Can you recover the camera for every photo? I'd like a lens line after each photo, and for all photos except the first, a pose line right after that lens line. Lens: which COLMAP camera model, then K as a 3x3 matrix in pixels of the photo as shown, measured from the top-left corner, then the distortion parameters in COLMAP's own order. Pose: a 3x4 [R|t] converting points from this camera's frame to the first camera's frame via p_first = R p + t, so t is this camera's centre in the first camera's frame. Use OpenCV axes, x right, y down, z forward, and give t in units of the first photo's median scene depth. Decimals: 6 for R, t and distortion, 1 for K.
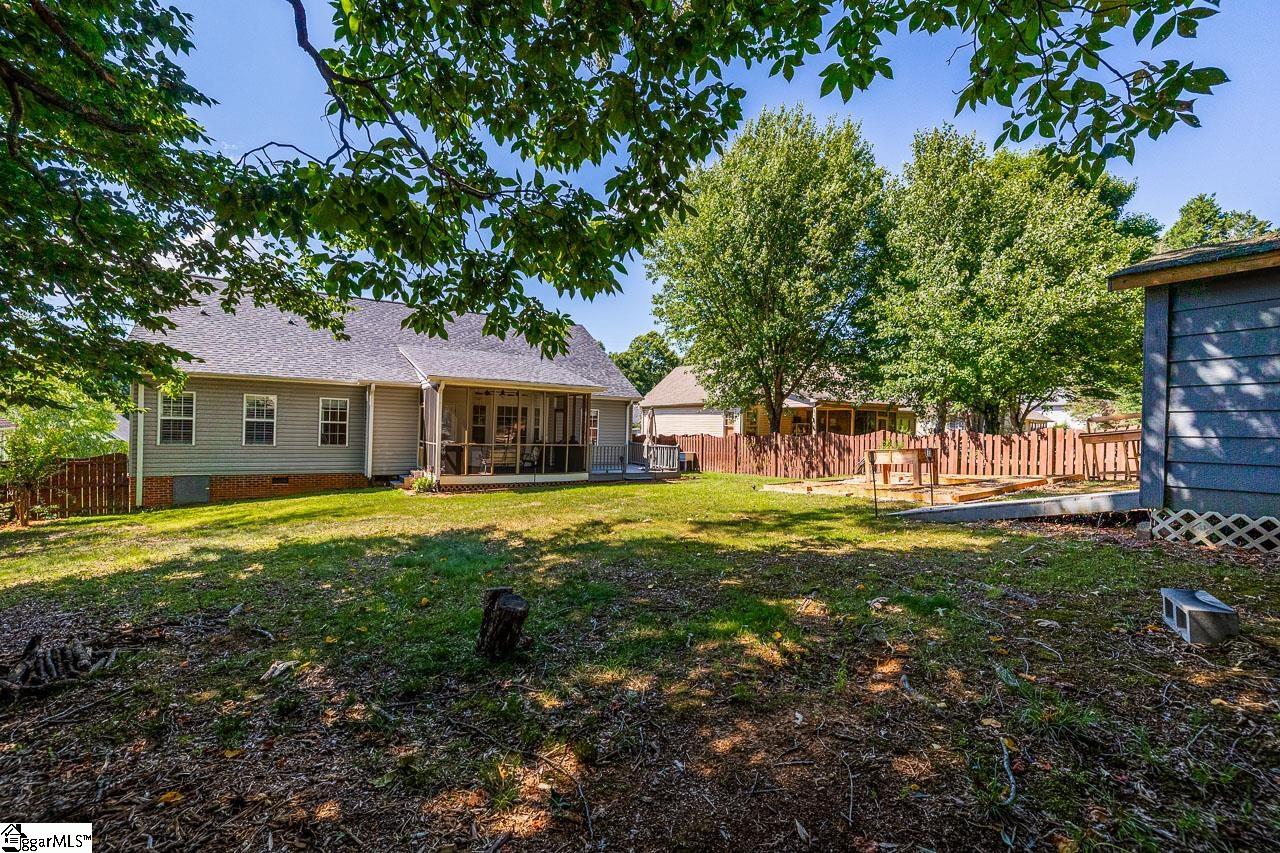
lens RADIAL K [[553.4, 0, 628.1], [0, 553.4, 430.0], [0, 0, 1]] dist [0.002530, -0.000086]
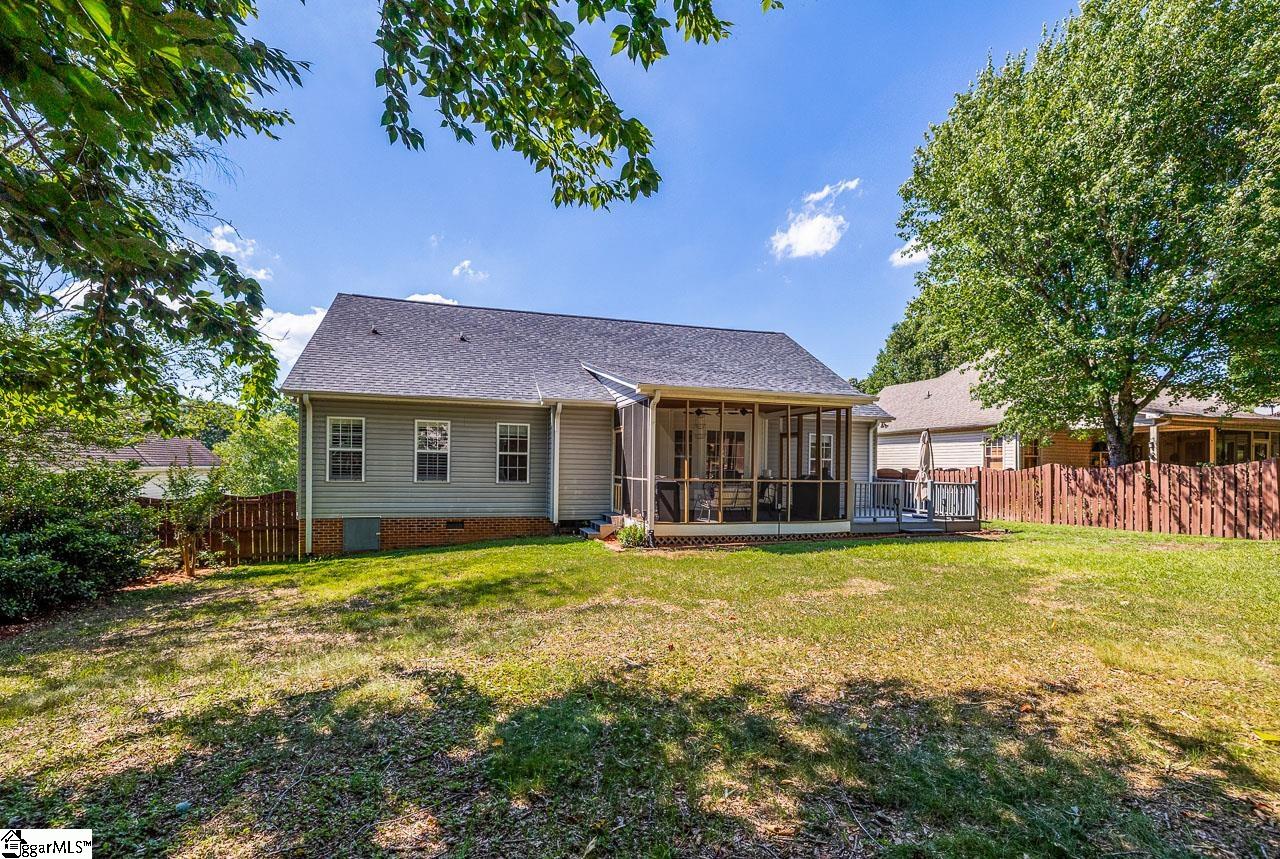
lens RADIAL K [[553.4, 0, 612.8], [0, 553.4, 474.2], [0, 0, 1]] dist [0.002530, -0.000086]
pose [[0.964490, -0.005521, -0.264060, -0.181190], [0.007242, 0.999958, 0.005544, 0.012969], [0.264019, -0.007260, 0.964490, 0.265802]]
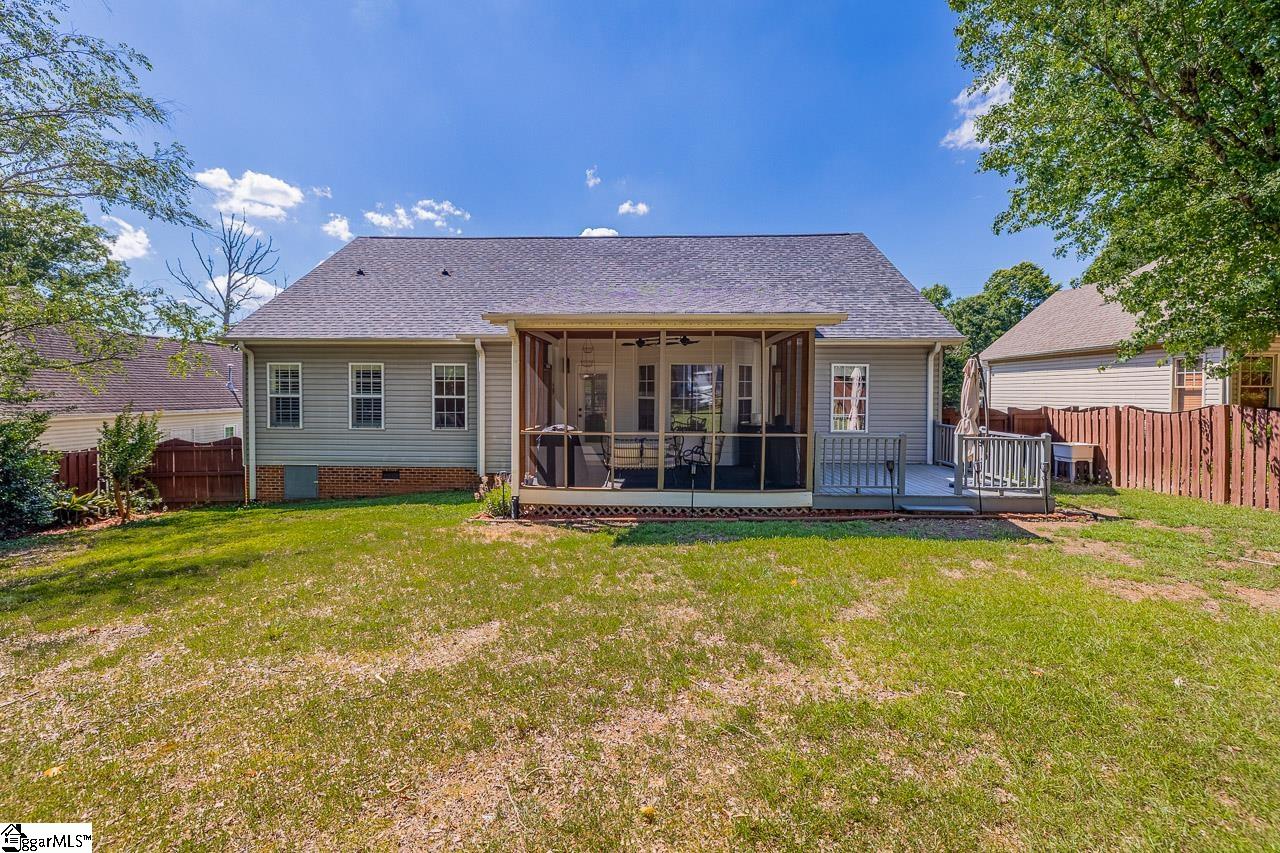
lens RADIAL K [[553.4, 0, 632.9], [0, 553.4, 414.4], [0, 0, 1]] dist [0.002530, -0.000086]
pose [[0.838347, 0.000586, -0.545137, 0.062743], [0.014706, 0.999611, 0.023691, -0.004669], [0.544939, -0.027878, 0.838012, 0.528431]]
